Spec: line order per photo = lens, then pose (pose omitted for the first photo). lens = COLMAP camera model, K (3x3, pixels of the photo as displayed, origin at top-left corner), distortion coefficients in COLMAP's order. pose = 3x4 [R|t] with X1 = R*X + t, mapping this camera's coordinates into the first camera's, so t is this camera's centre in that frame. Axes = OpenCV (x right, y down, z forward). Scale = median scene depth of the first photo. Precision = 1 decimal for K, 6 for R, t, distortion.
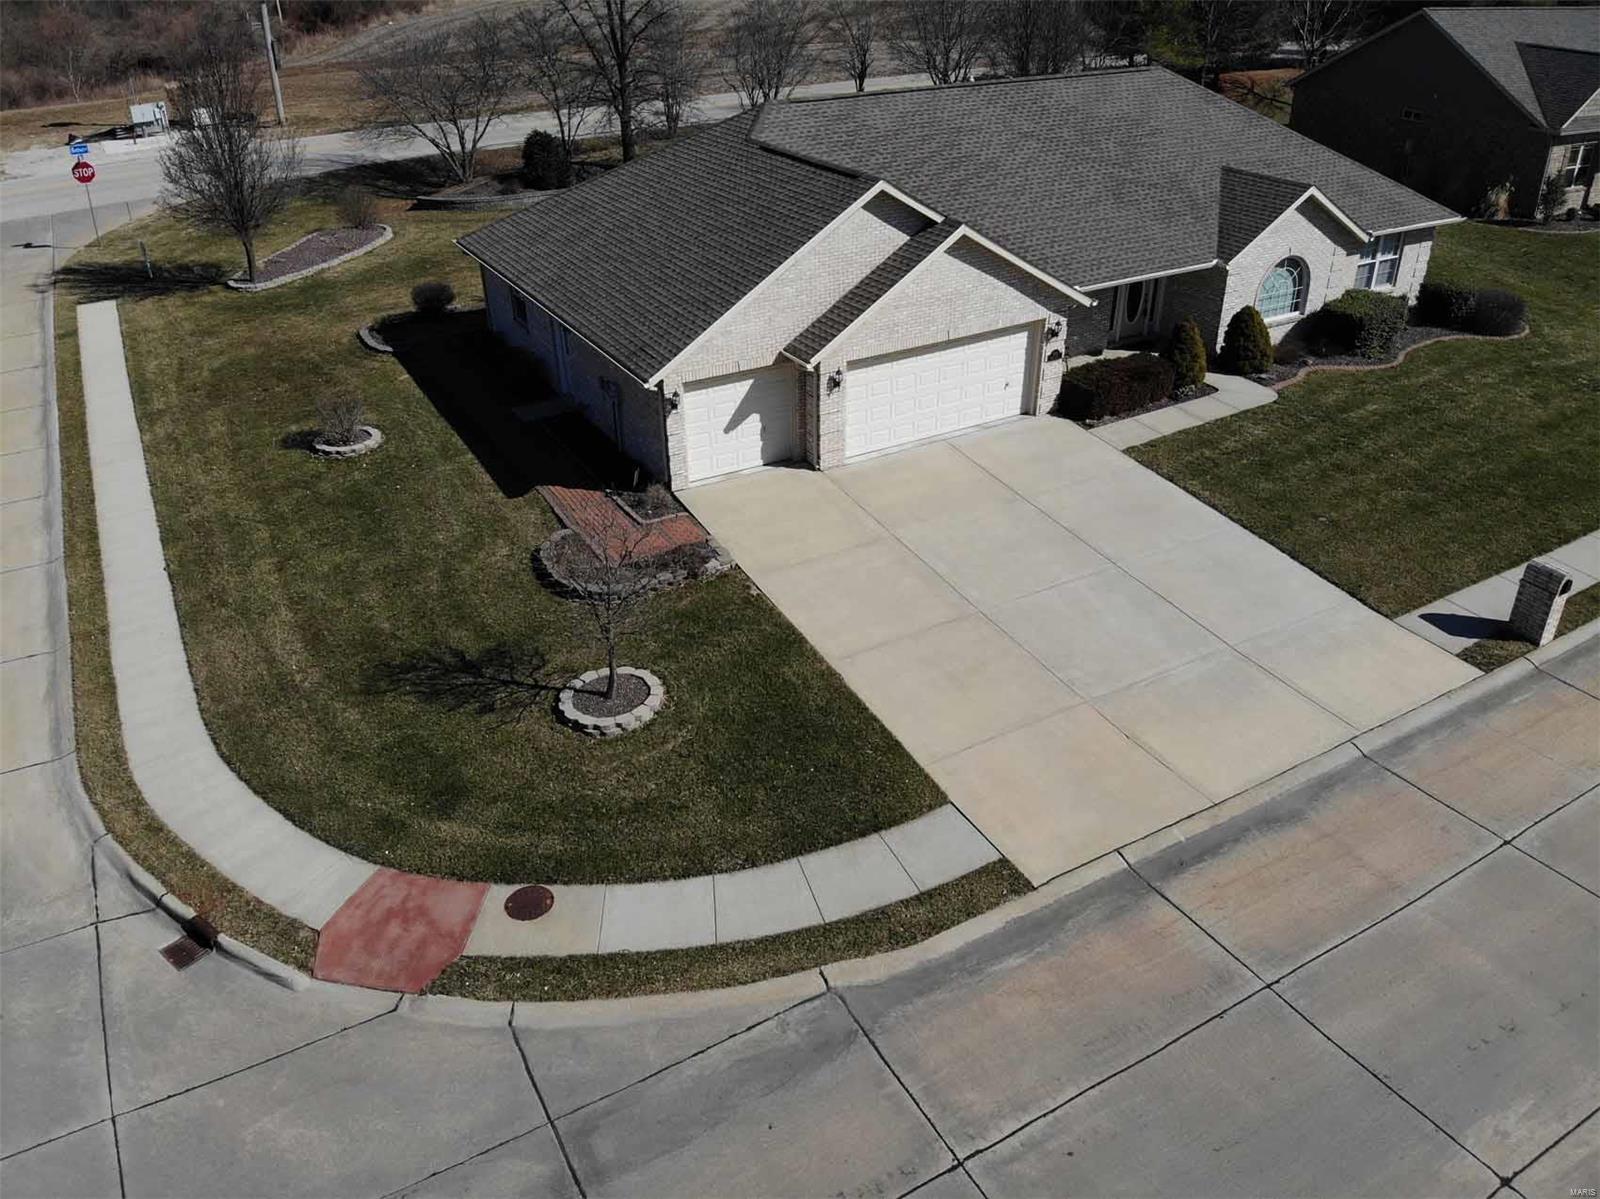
lens RADIAL K [[1164.7, 0, 795.0], [0, 1164.7, 588.0], [0, 0, 1]] dist [0.117317, -0.275484]
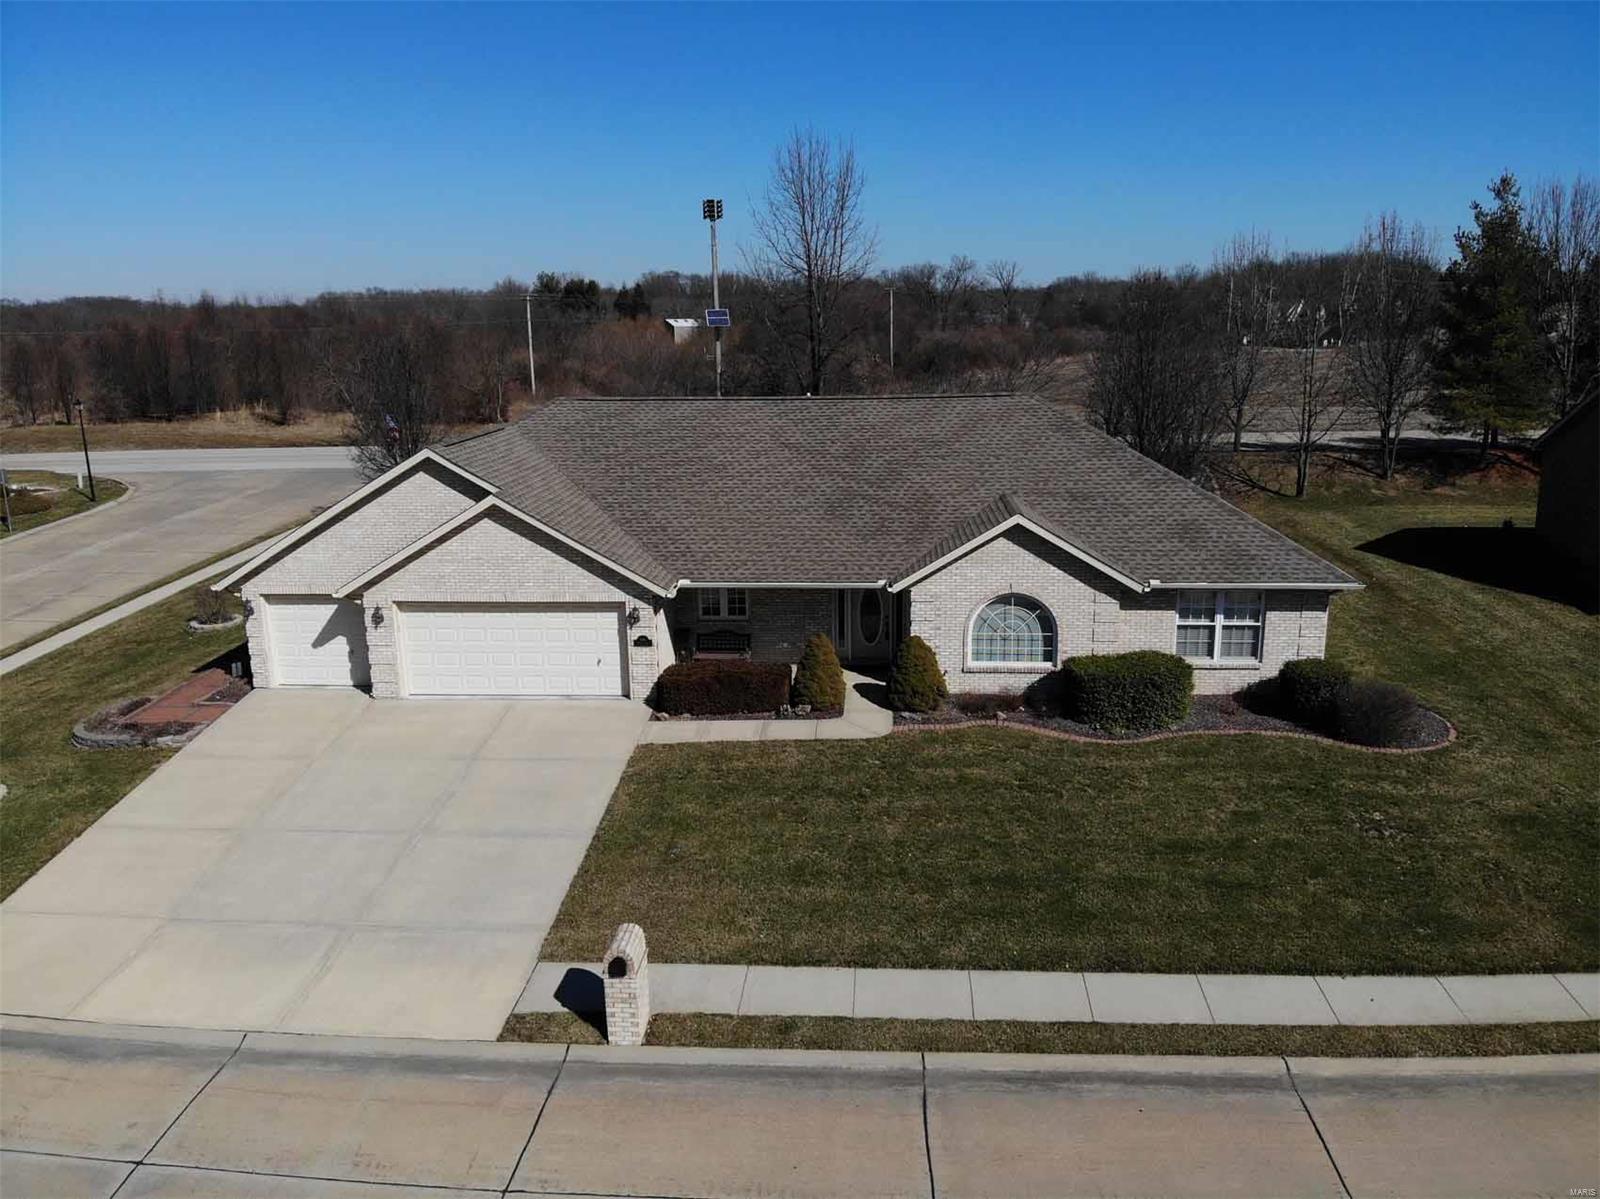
lens RADIAL K [[1164.7, 0, 795.0], [0, 1164.7, 588.0], [0, 0, 1]] dist [0.117317, -0.275484]
pose [[0.827716, 0.130464, -0.545771, 0.877344], [-0.276041, 0.941447, -0.193595, -0.089425], [0.488557, 0.310897, 0.815264, 0.267019]]
